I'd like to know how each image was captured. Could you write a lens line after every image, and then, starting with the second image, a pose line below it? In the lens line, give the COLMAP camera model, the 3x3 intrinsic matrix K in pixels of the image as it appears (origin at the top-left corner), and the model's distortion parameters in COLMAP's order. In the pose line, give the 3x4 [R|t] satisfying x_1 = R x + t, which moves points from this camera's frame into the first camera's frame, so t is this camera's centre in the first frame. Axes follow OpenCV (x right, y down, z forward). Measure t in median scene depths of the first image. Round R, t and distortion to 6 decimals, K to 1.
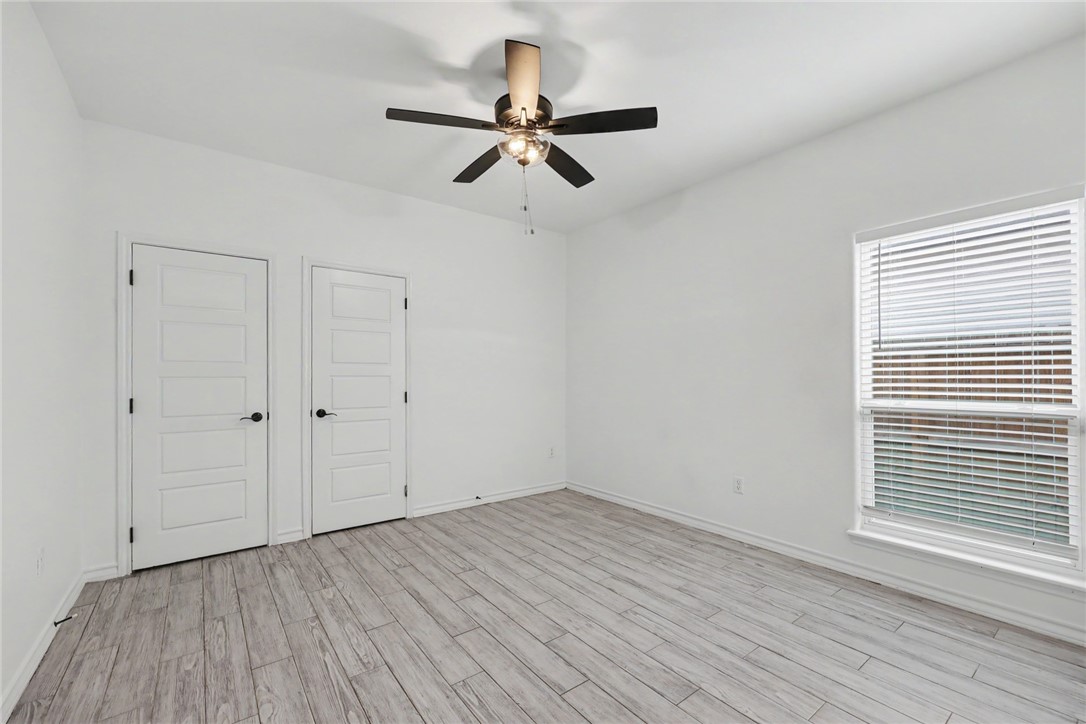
lens RADIAL K [[442.3, 0, 546.5], [0, 442.3, 370.7], [0, 0, 1]] dist [0.002176, -0.000237]
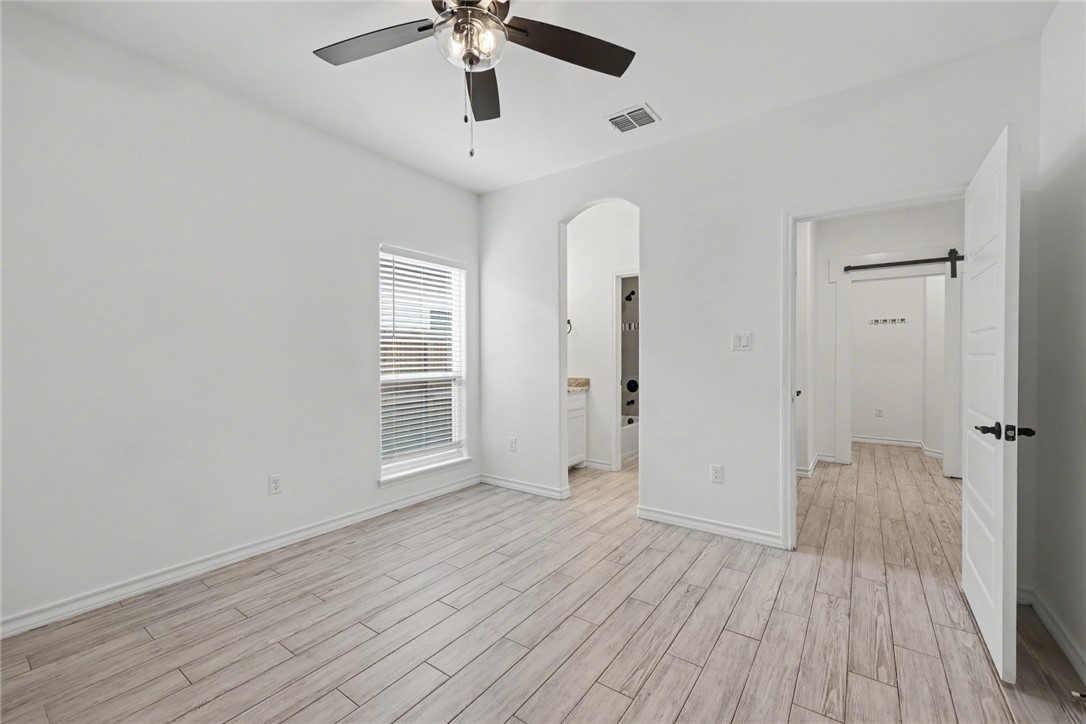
lens RADIAL K [[442.3, 0, 547.3], [0, 442.3, 360.9], [0, 0, 1]] dist [0.002176, -0.000237]
pose [[-0.280201, -0.005484, 0.959926, -0.680416], [-0.008303, 0.999960, 0.003289, 0.016252], [-0.959906, -0.007049, -0.280235, 0.944775]]
